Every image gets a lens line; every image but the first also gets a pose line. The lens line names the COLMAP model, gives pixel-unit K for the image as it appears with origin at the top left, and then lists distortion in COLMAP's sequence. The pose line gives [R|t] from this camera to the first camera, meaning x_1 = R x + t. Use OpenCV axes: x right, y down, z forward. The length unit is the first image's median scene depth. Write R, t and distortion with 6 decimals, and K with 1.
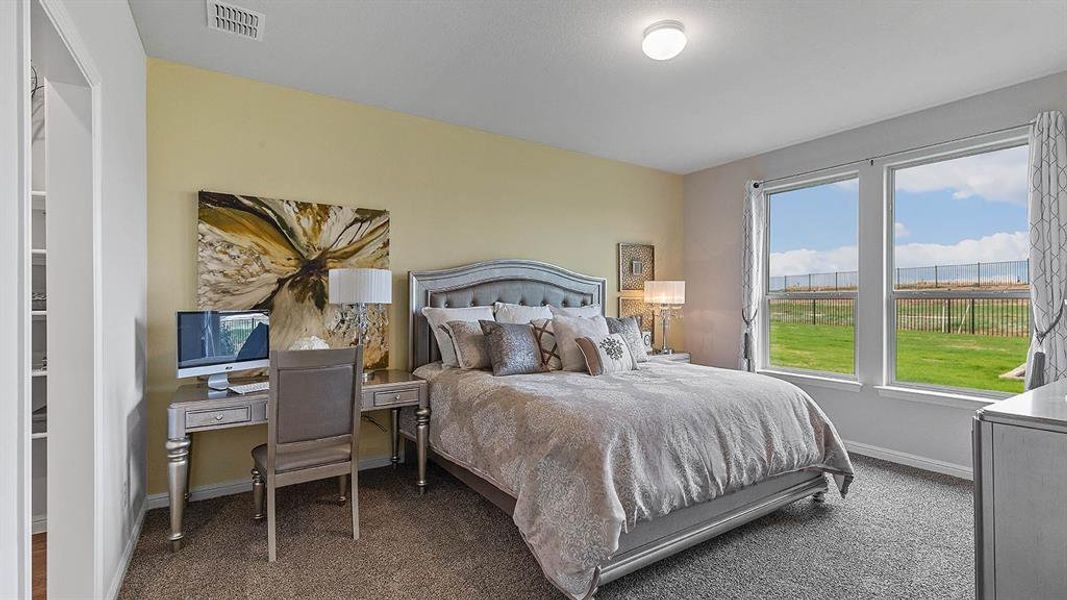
lens RADIAL K [[480.3, 0, 535.7], [0, 480.3, 301.6], [0, 0, 1]] dist [0.007362, -0.000612]
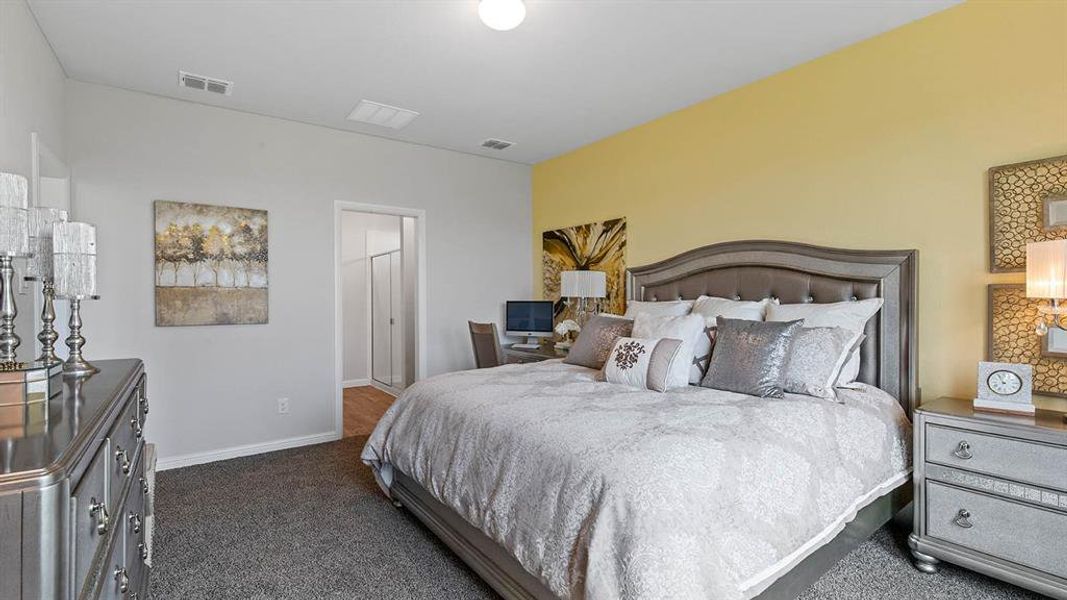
lens RADIAL K [[480.3, 0, 535.7], [0, 480.3, 301.6], [0, 0, 1]] dist [0.007362, -0.000612]
pose [[0.044812, 0.012169, -0.998921, 0.942084], [0.006315, 0.999902, 0.012464, -0.000805], [0.998975, -0.006867, 0.044731, 0.811745]]
